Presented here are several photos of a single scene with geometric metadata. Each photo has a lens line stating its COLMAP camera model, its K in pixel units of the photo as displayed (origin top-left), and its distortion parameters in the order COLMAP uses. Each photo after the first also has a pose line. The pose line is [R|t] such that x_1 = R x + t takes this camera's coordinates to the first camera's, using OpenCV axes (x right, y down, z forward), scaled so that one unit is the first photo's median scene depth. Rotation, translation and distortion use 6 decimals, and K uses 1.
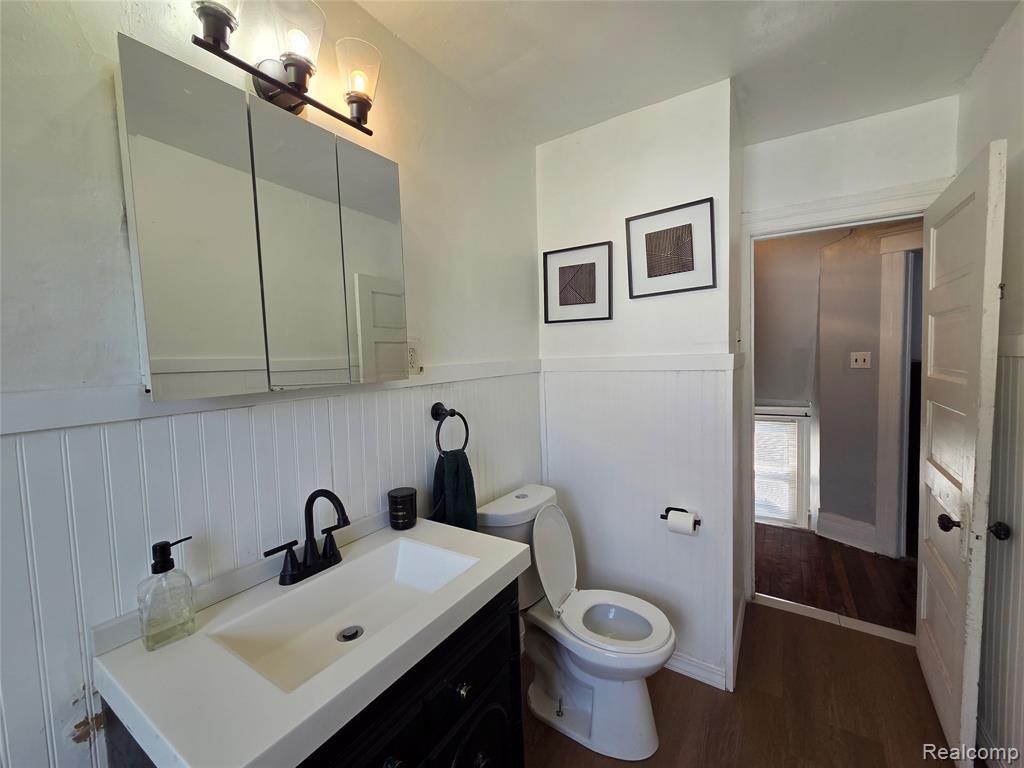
lens RADIAL K [[418.9, 0, 512.7], [0, 418.9, 382.3], [0, 0, 1]] dist [0.002744, -0.000108]
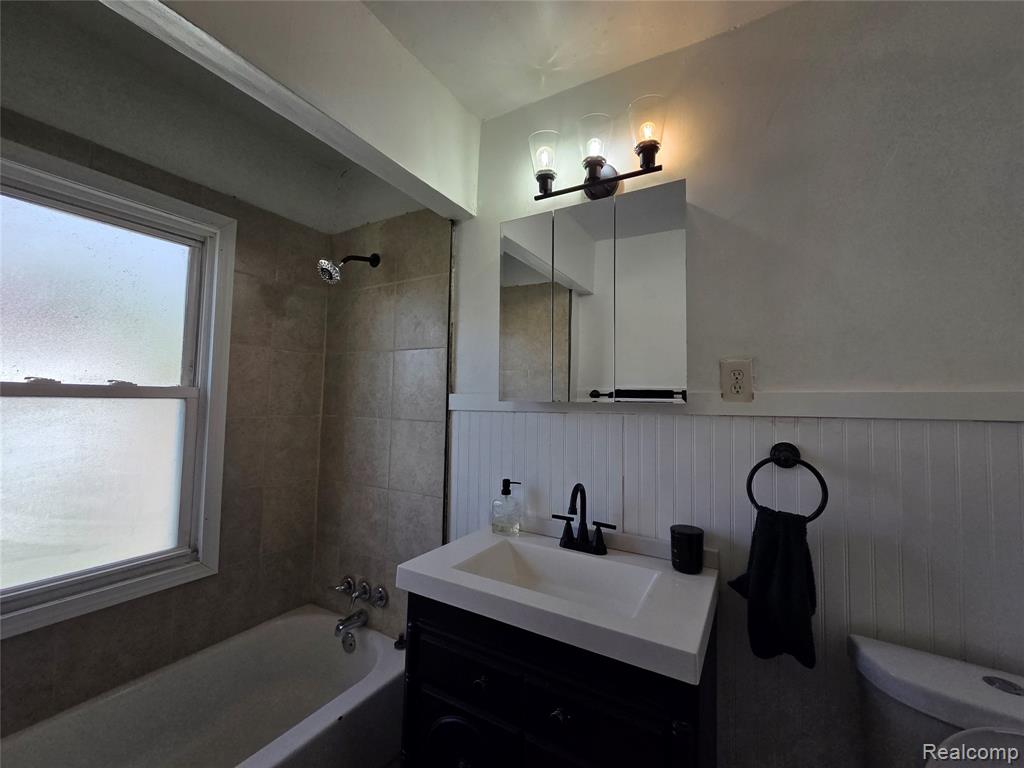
lens RADIAL K [[418.9, 0, 519.2], [0, 418.9, 381.3], [0, 0, 1]] dist [0.002744, -0.000108]
pose [[0.048335, -0.015712, -0.998708, 0.740503], [-0.081665, 0.996467, -0.019629, -0.009068], [0.995487, 0.082508, 0.046882, 0.687890]]
